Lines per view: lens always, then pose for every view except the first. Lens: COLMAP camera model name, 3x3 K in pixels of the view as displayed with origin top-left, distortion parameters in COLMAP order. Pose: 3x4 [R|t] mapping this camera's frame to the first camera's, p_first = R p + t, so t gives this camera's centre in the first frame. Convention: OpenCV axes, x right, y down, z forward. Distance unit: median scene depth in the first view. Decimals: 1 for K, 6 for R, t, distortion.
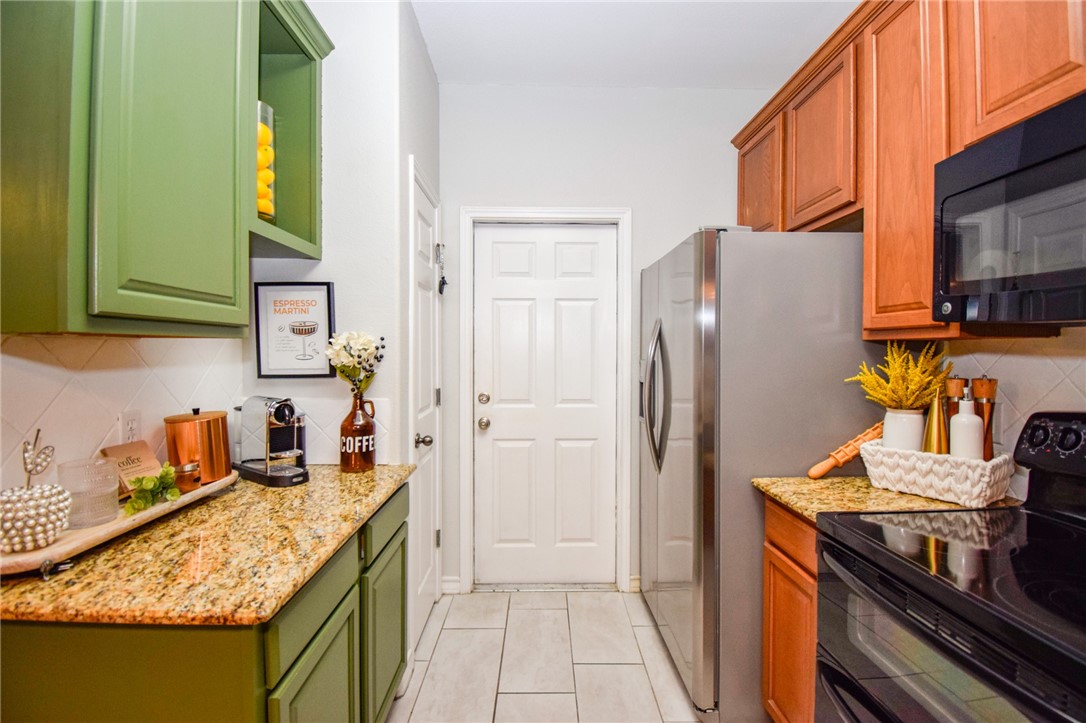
lens RADIAL K [[475.2, 0, 547.5], [0, 475.2, 358.0], [0, 0, 1]] dist [0.017490, -0.025089]
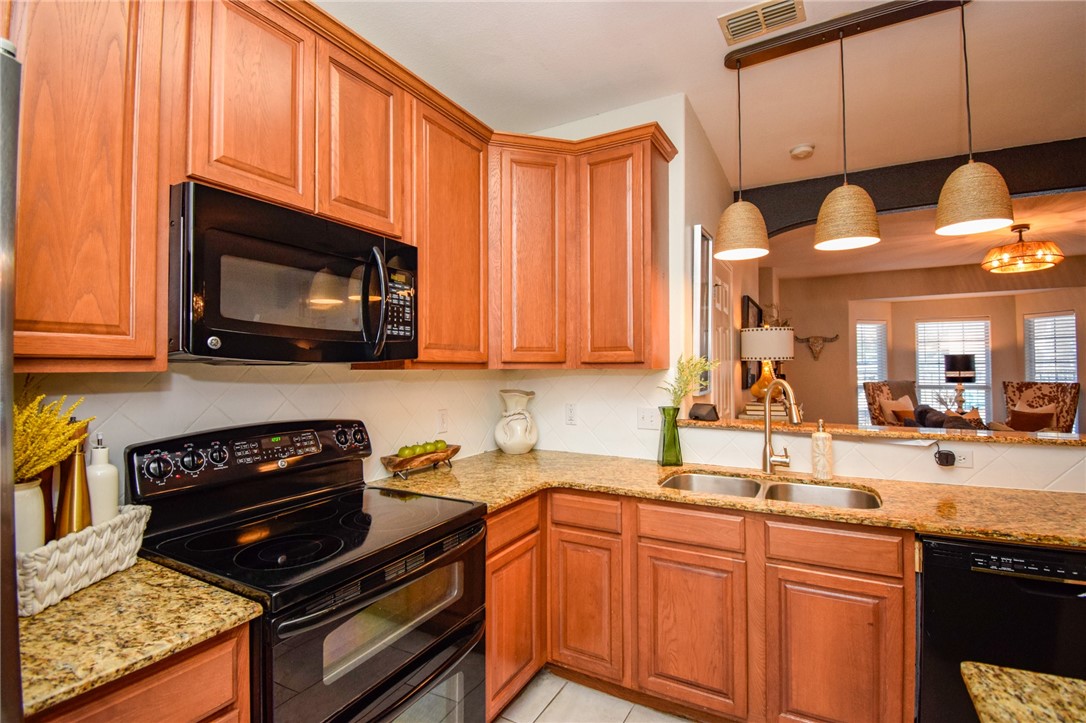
lens RADIAL K [[492.7, 0, 545.2], [0, 492.7, 358.0], [0, 0, 1]] dist [0.022136, -0.026859]
pose [[-0.863801, 0.013400, 0.503654, -0.182075], [0.012550, 0.999908, -0.005079, -0.043456], [-0.503676, 0.001933, -0.863890, 1.125109]]
